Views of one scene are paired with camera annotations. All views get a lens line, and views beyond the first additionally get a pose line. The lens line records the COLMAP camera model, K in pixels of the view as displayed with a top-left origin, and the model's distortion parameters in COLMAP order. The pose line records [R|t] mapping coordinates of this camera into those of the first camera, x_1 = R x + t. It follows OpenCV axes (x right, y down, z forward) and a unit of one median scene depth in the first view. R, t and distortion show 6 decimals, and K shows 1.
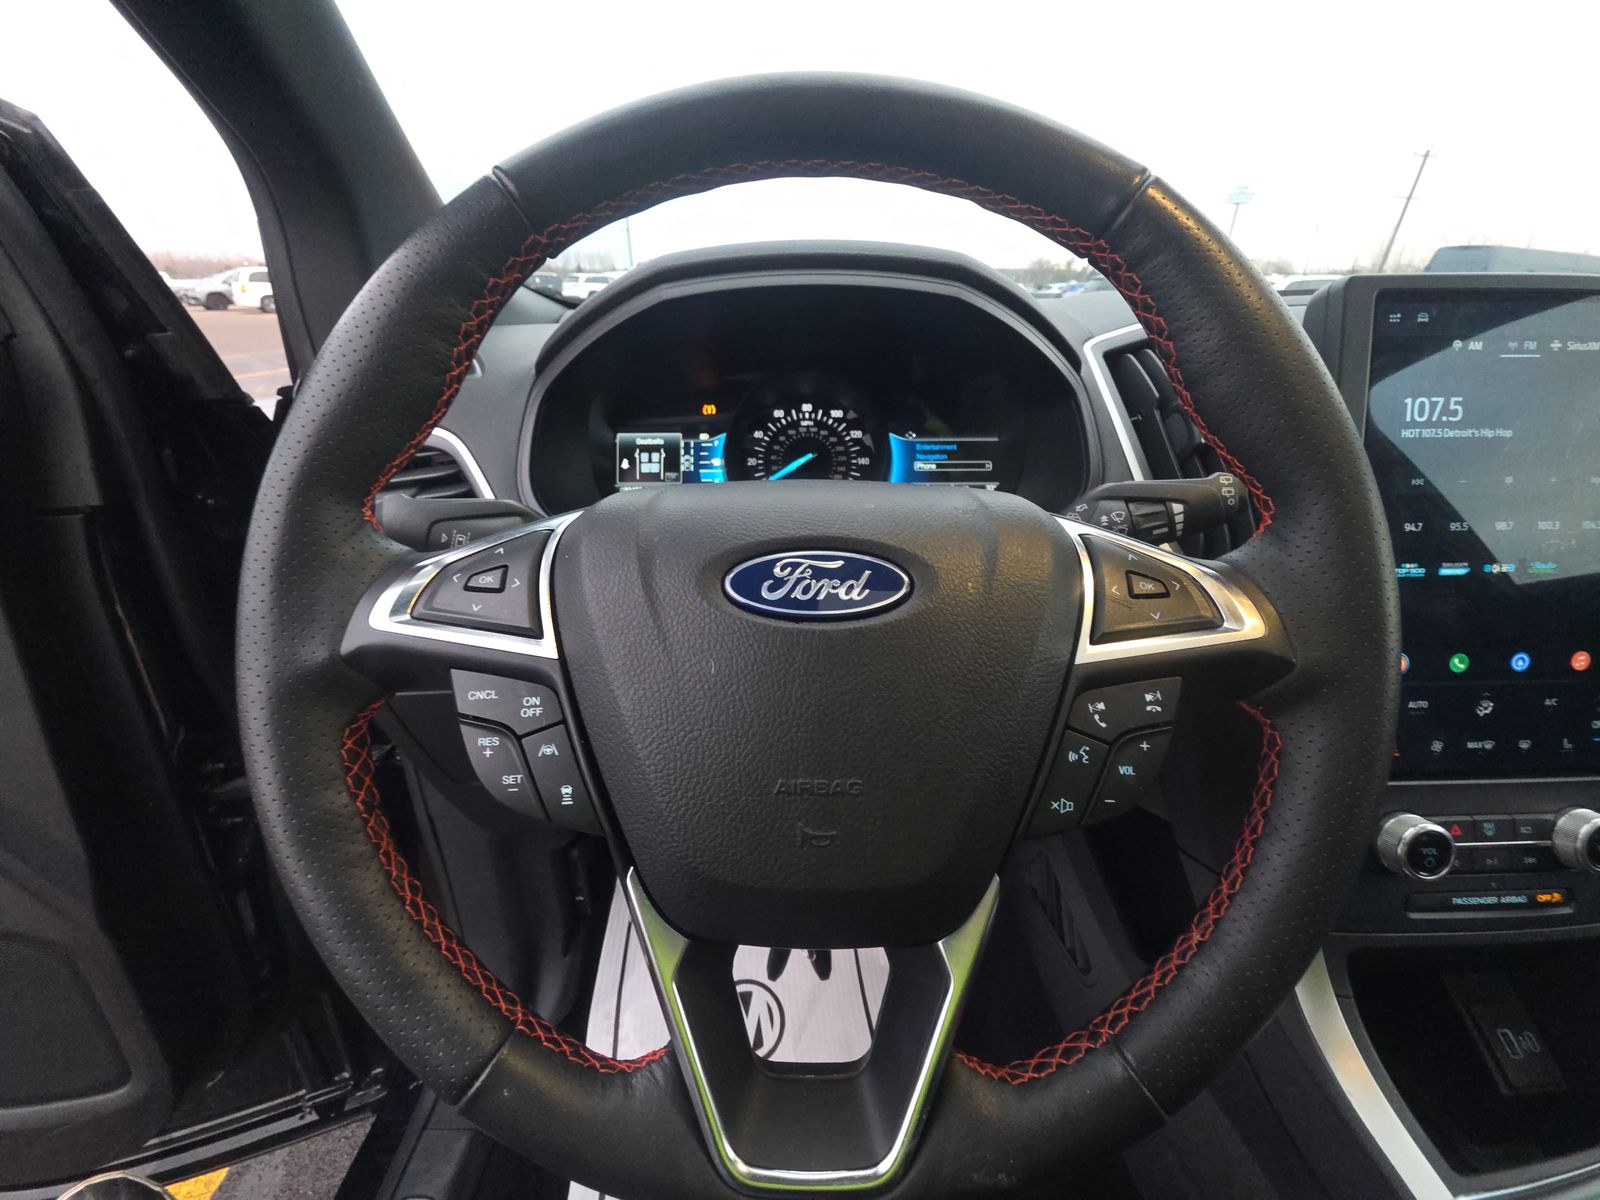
lens RADIAL K [[643.4, 0, 796.7], [0, 643.4, 588.6], [0, 0, 1]] dist [0.007523, -0.004883]
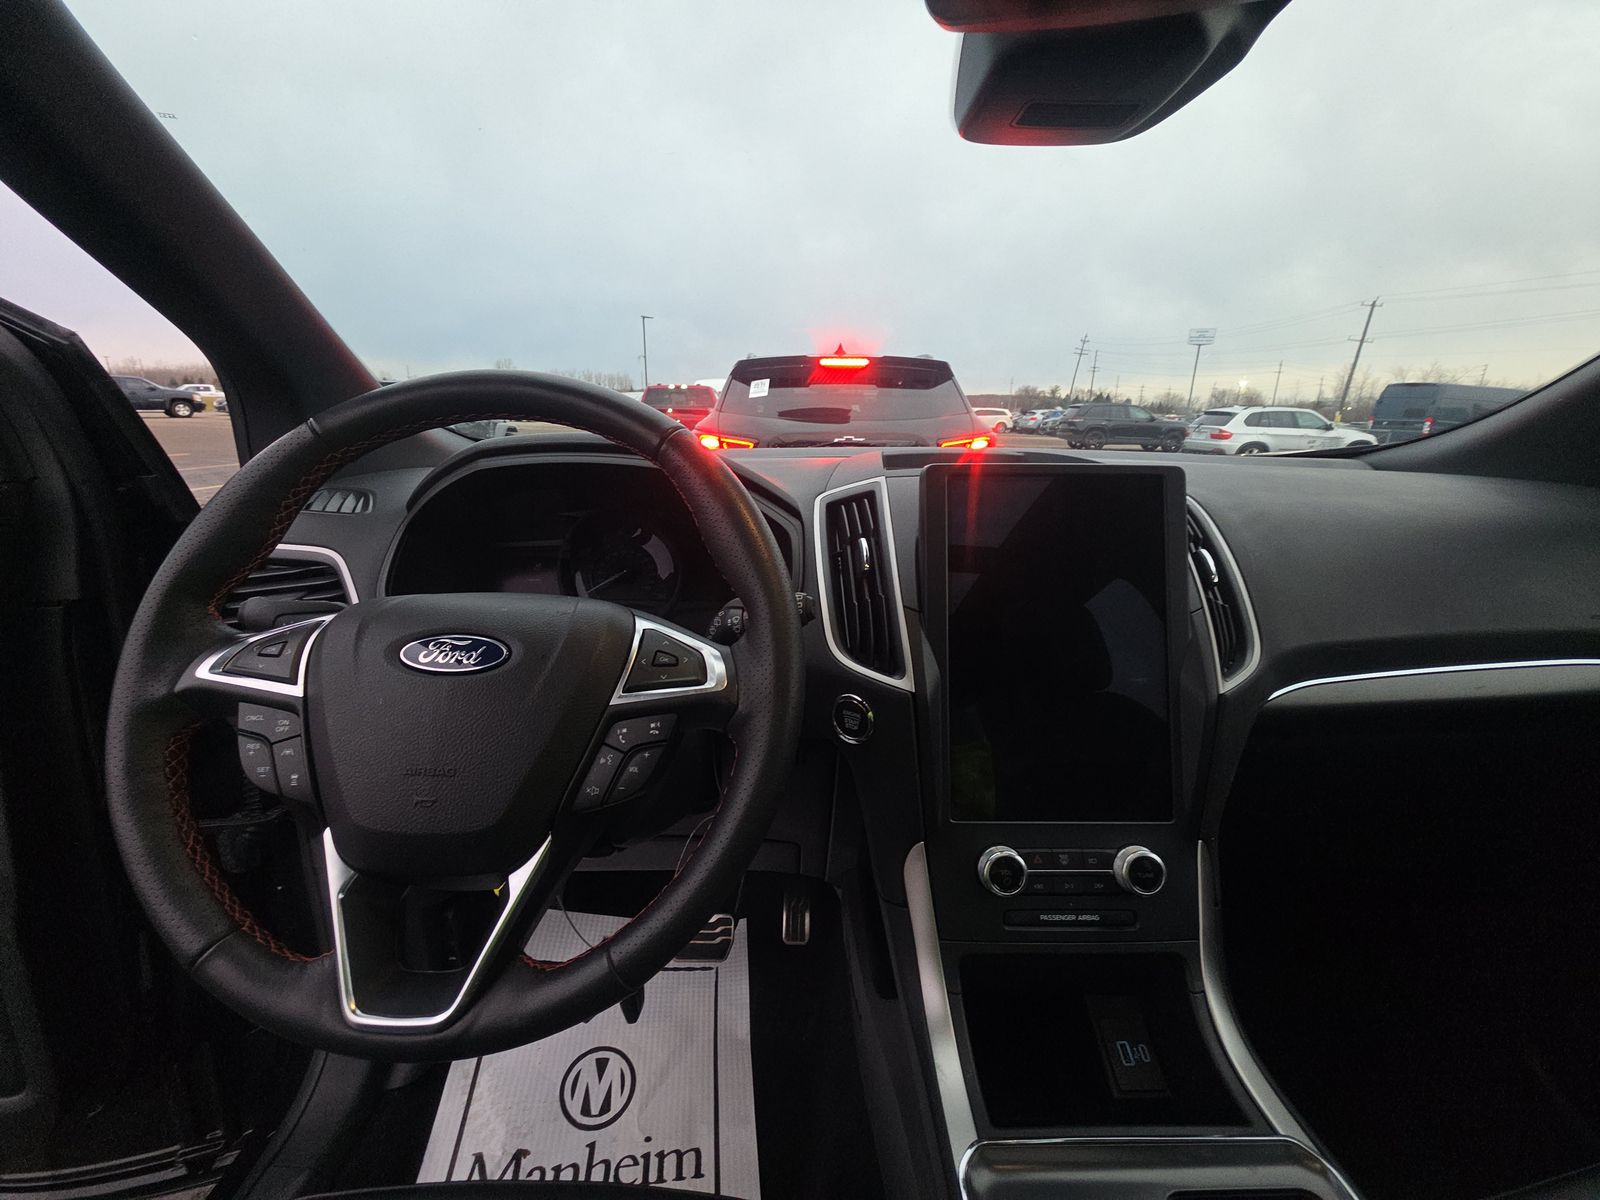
lens RADIAL K [[643.4, 0, 802.2], [0, 643.4, 590.9], [0, 0, 1]] dist [0.007523, -0.004883]
pose [[0.999848, 0.017292, -0.002240, 0.913681], [-0.017428, 0.987332, -0.157709, 0.078103], [-0.000516, 0.157724, 0.987483, -0.691349]]
